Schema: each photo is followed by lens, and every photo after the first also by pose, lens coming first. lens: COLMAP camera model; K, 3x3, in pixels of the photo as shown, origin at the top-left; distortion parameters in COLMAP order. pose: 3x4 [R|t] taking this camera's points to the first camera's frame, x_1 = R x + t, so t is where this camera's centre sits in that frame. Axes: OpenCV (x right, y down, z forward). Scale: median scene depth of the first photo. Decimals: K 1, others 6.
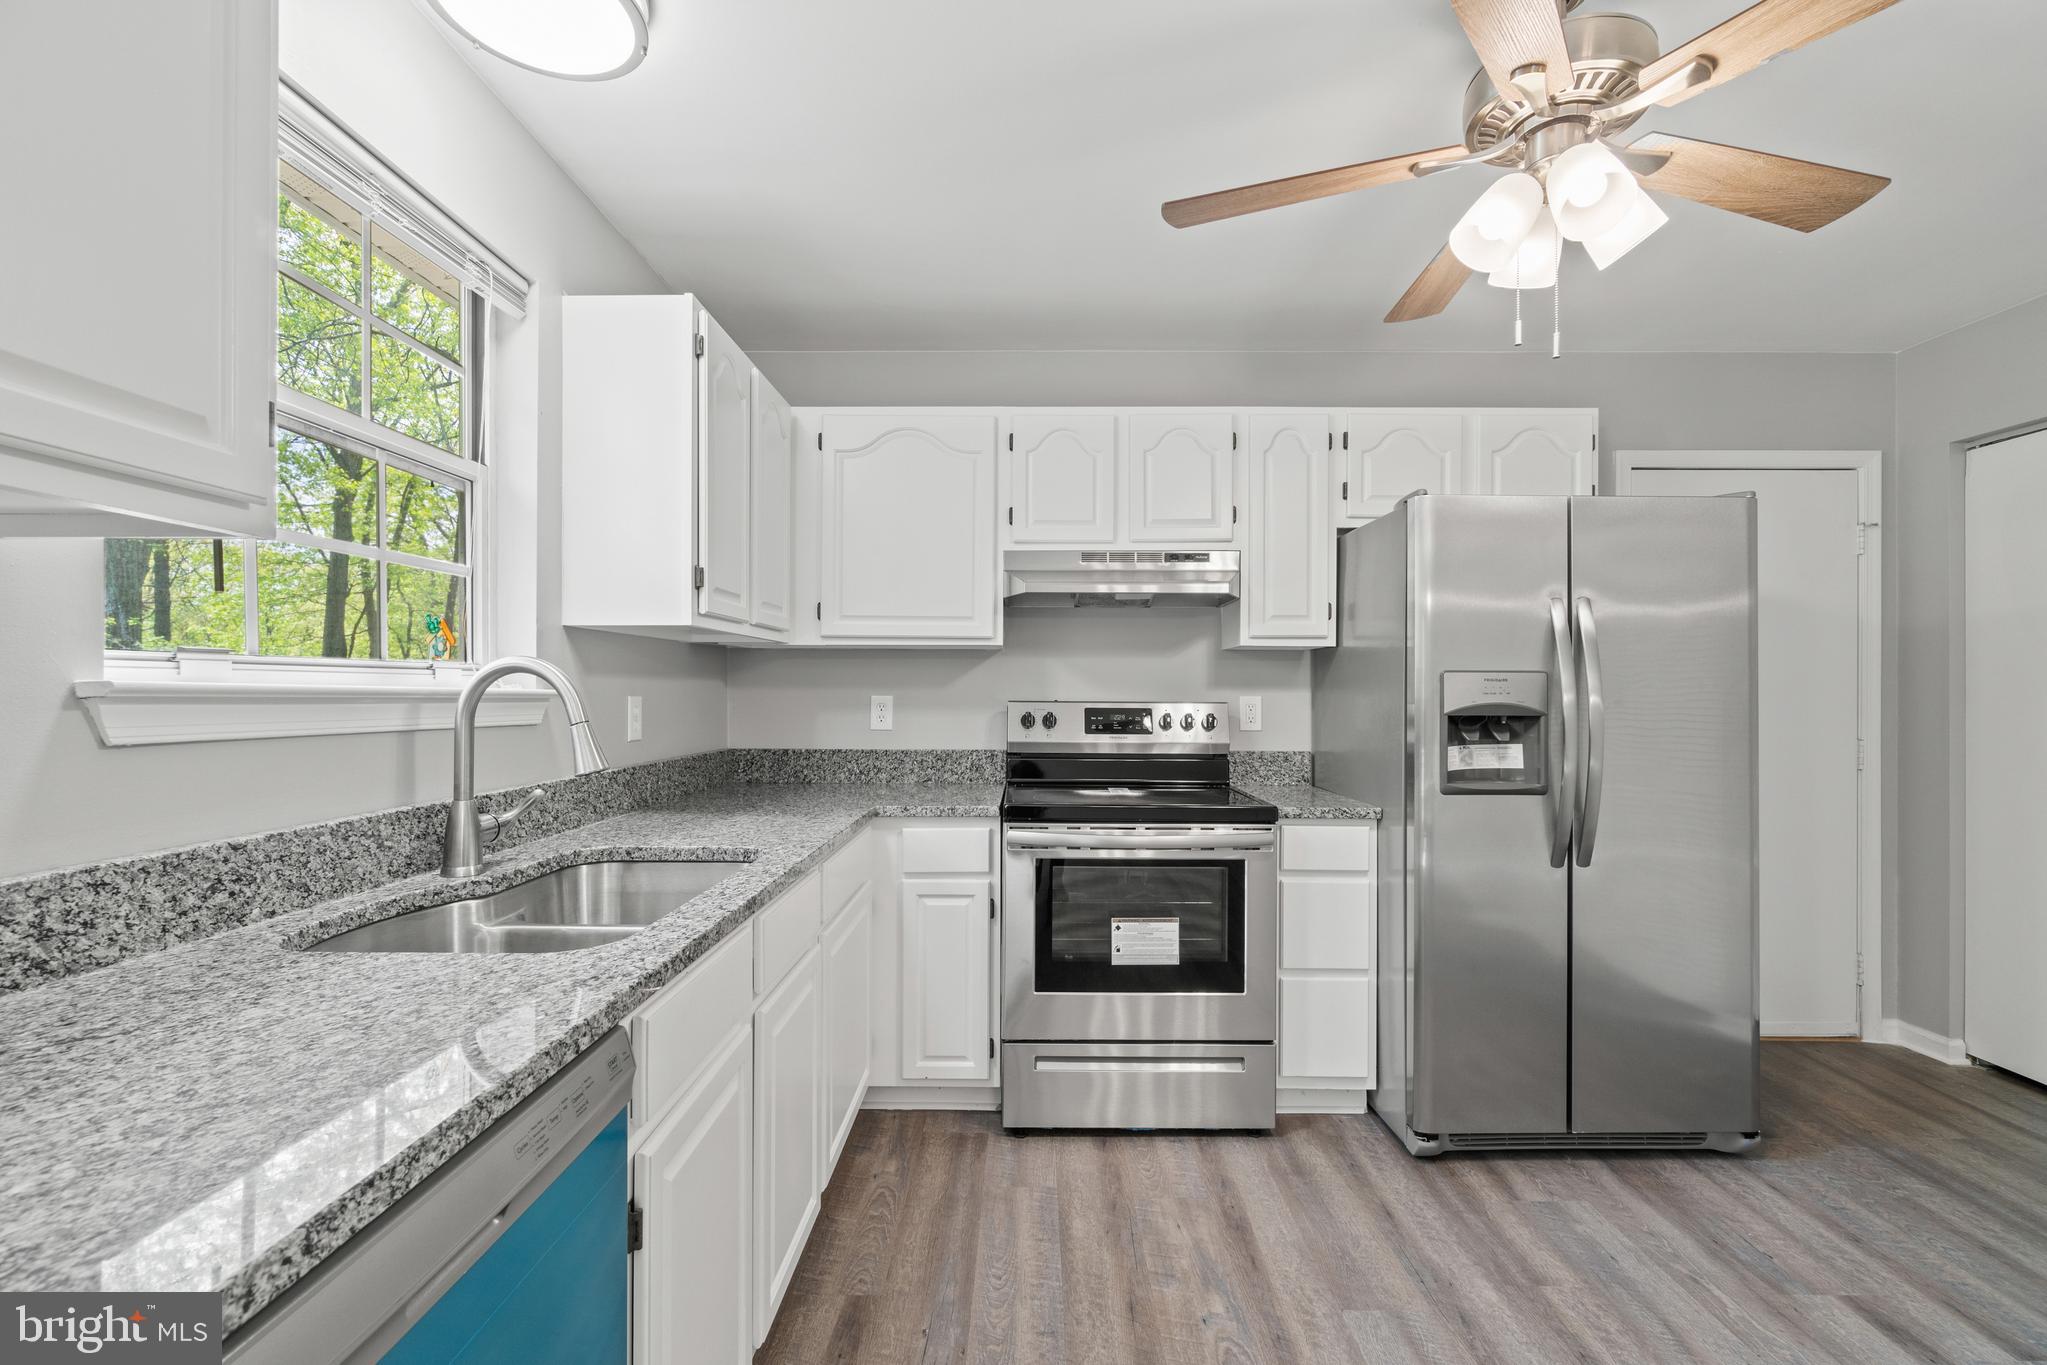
lens RADIAL K [[882.4, 0, 1026.6], [0, 882.4, 692.2], [0, 0, 1]] dist [-0.001944, 0.000187]
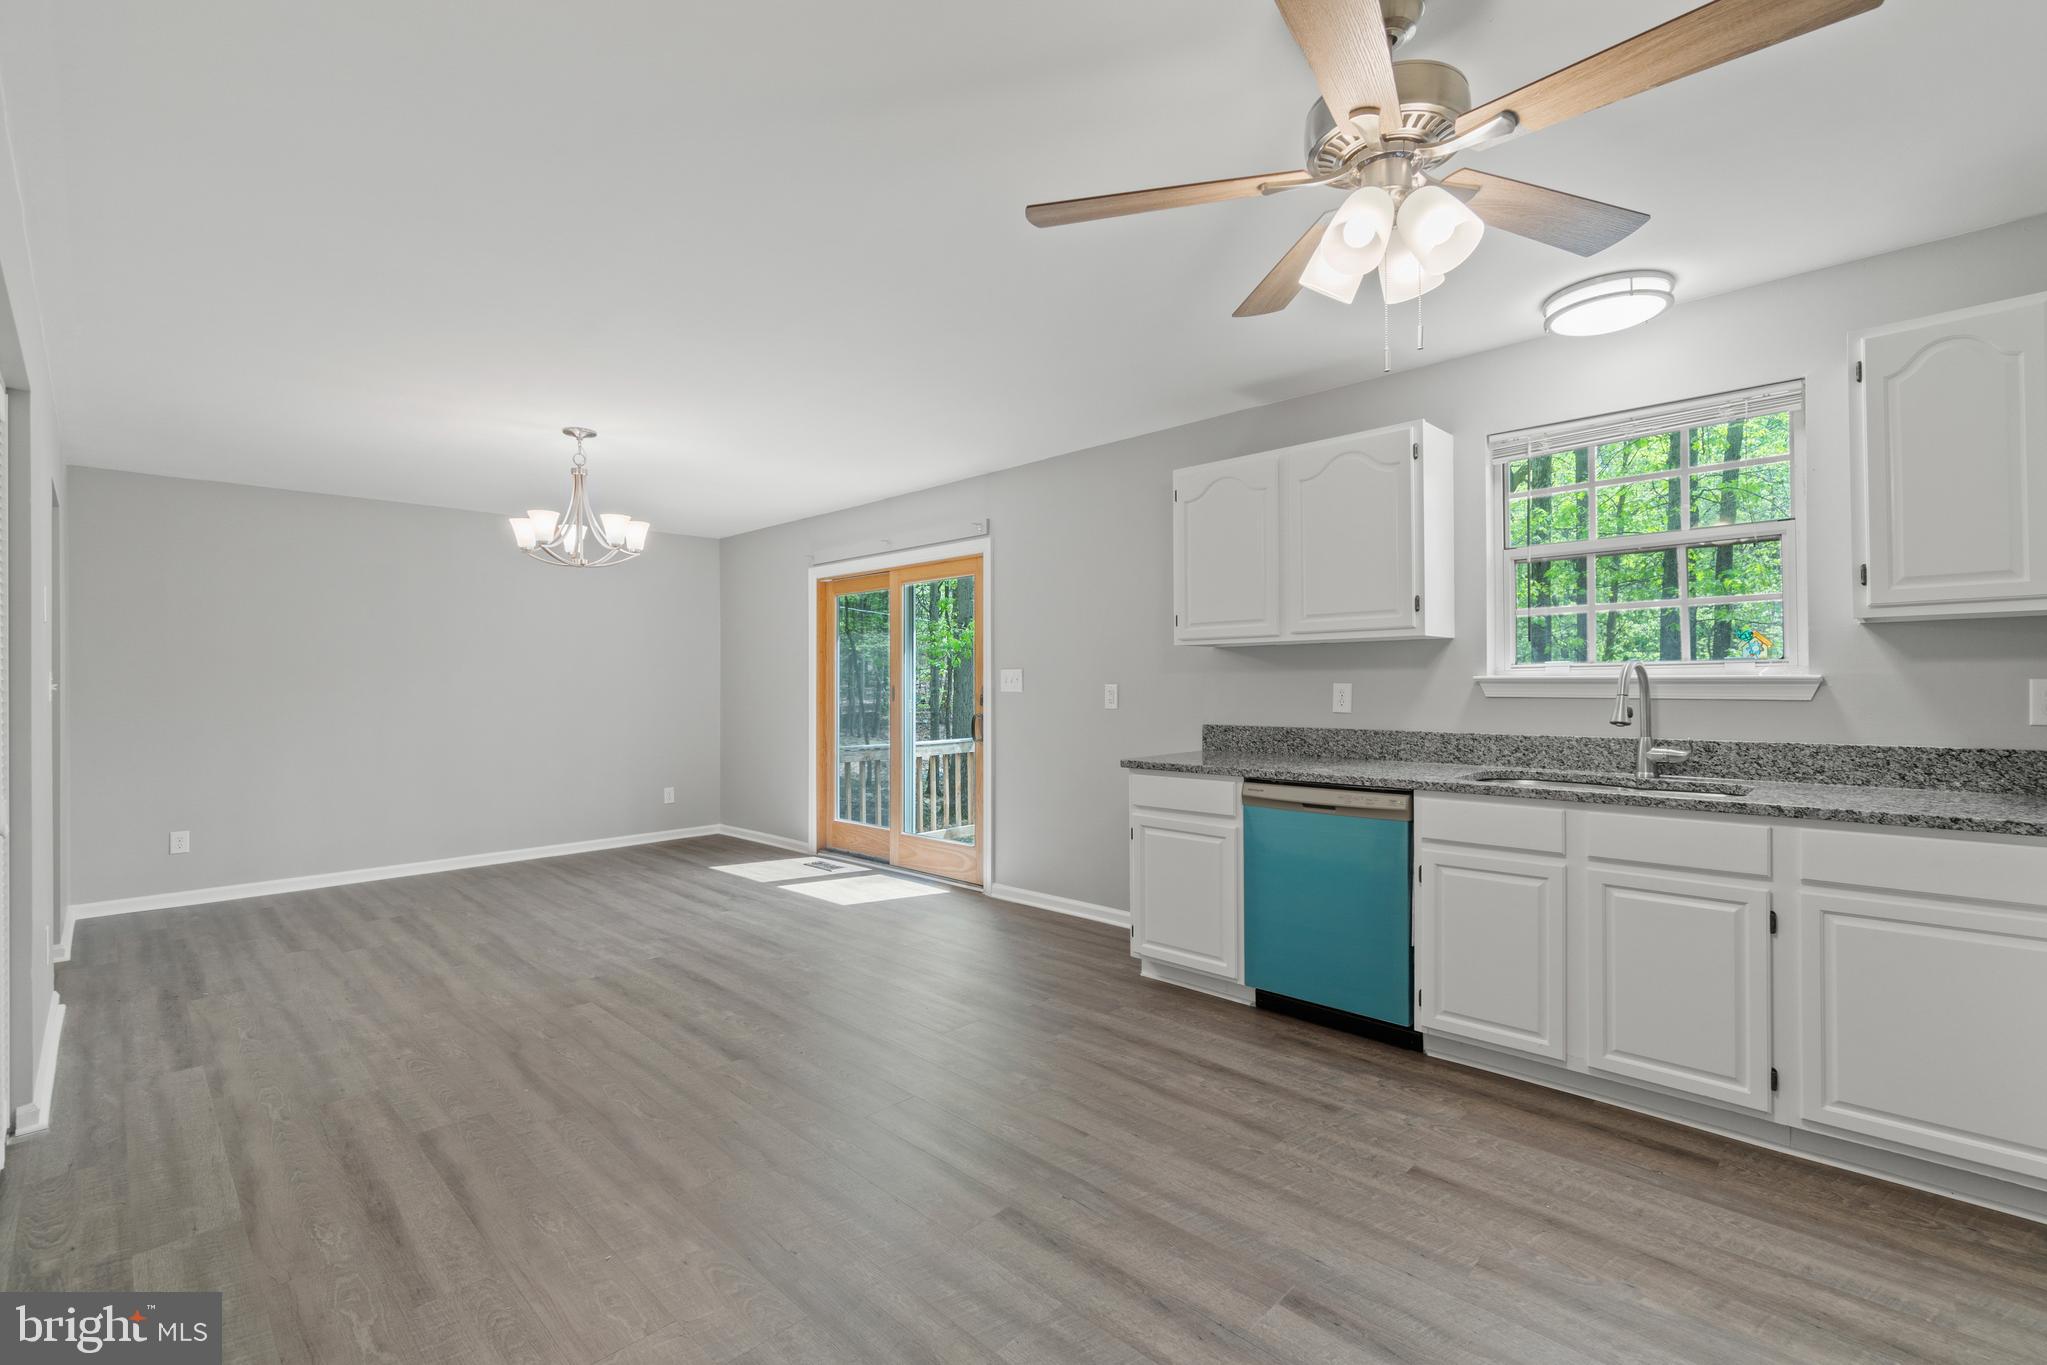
lens RADIAL K [[901.5, 0, 1021.9], [0, 901.5, 689.8], [0, 0, 1]] dist [-0.002563, 0.000707]
pose [[-0.692938, 0.007441, -0.720959, 1.027947], [0.006673, 0.999970, 0.003907, 0.004968], [0.720966, -0.002104, -0.692967, 0.863323]]
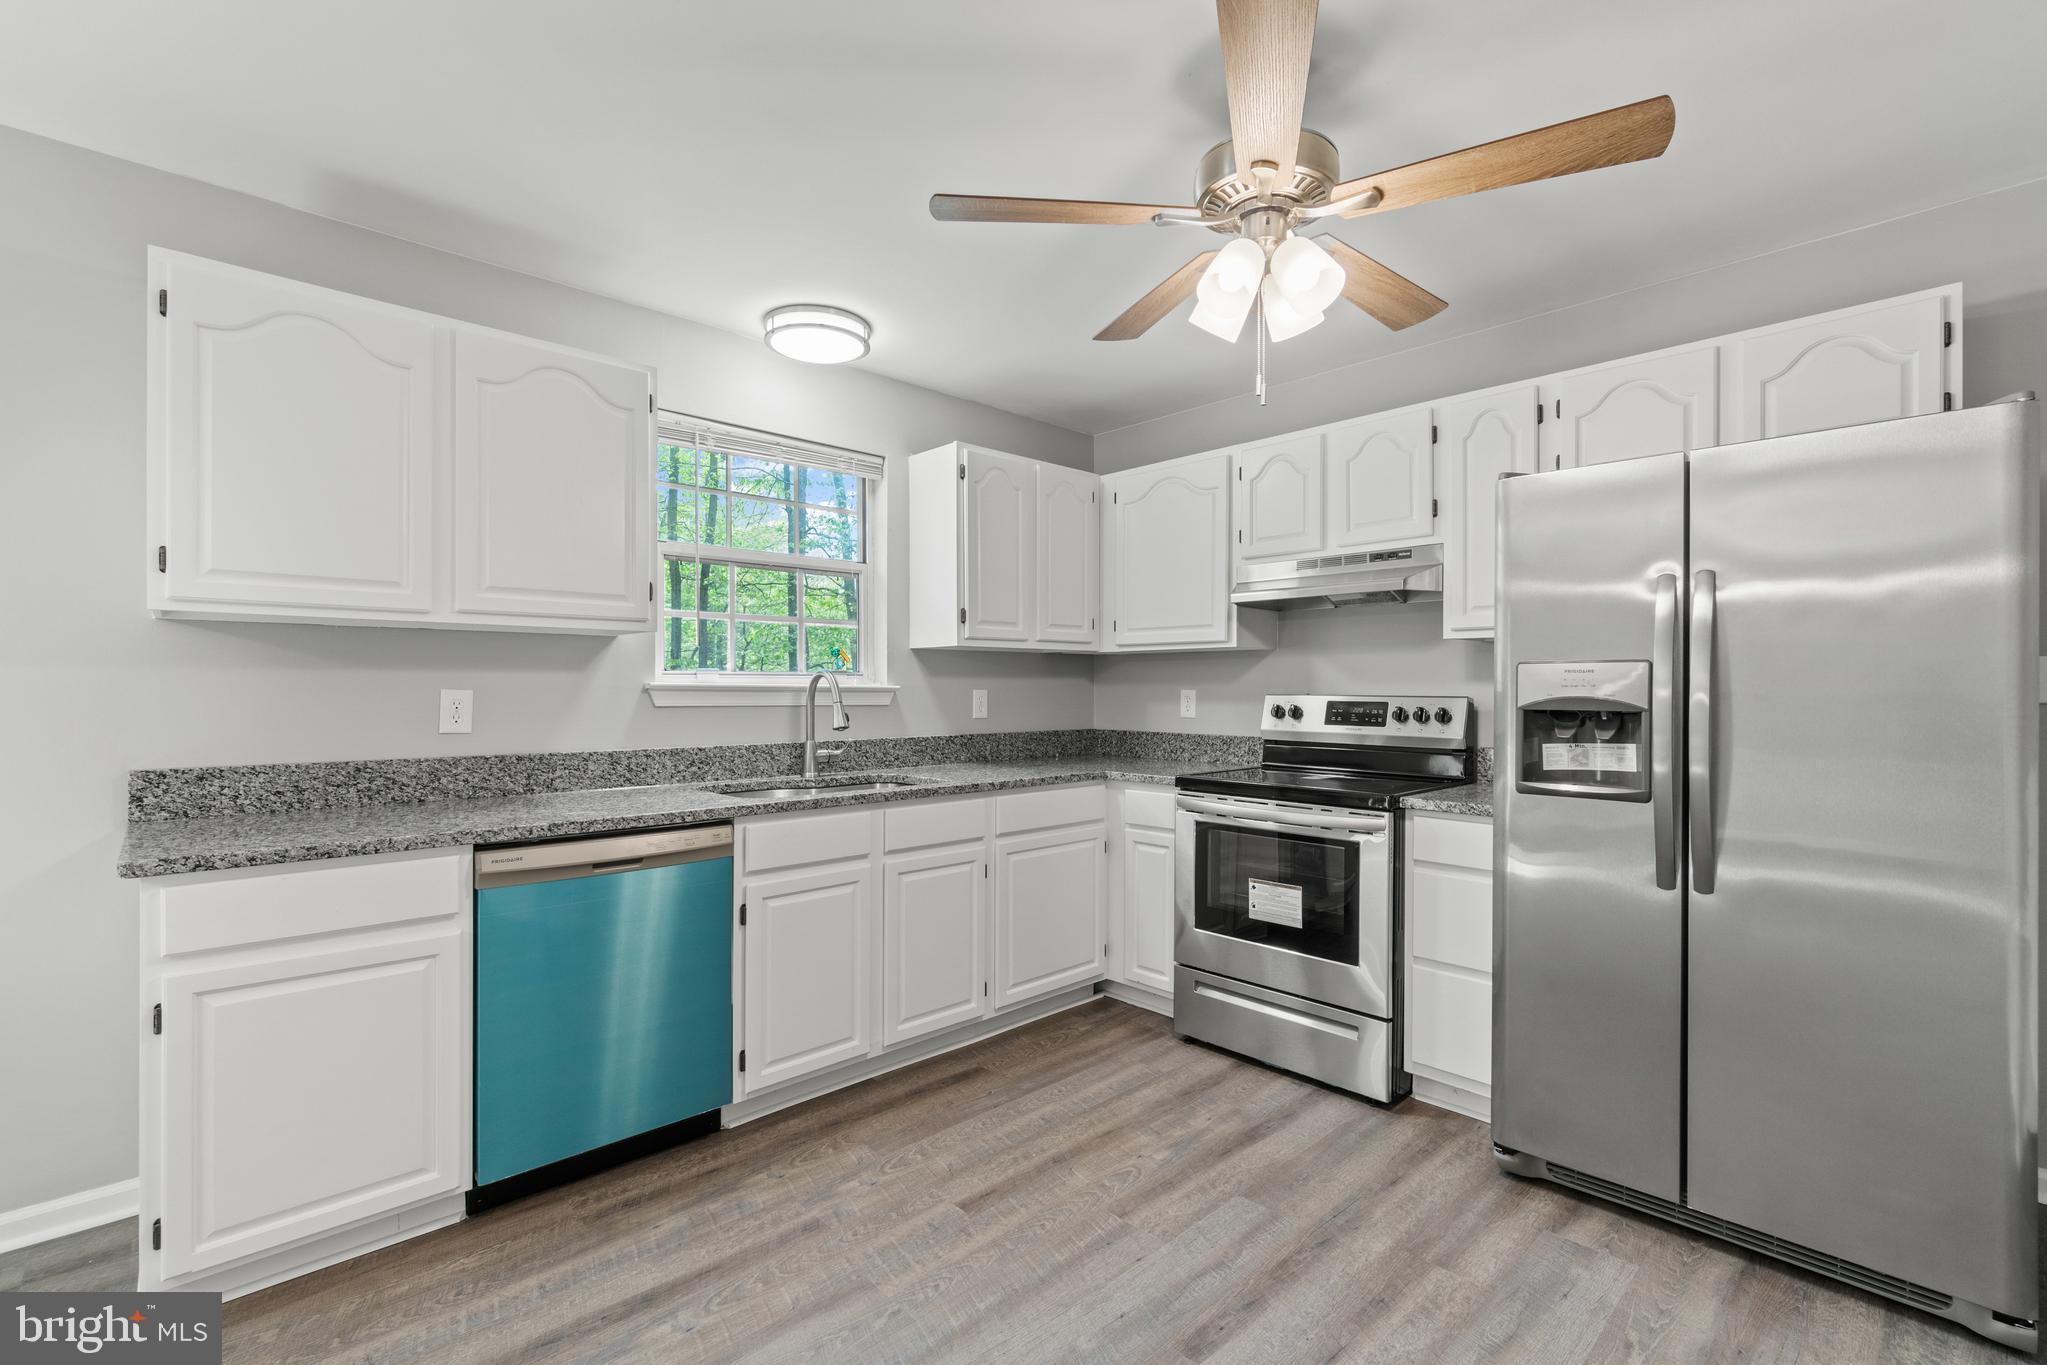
lens RADIAL K [[901.5, 0, 1021.9], [0, 901.5, 689.8], [0, 0, 1]] dist [-0.002563, 0.000707]
pose [[0.692206, -0.000874, -0.721700, 0.754922], [0.001464, 0.999999, 0.000192, 0.004047], [0.721699, -0.001189, 0.692206, -0.051432]]
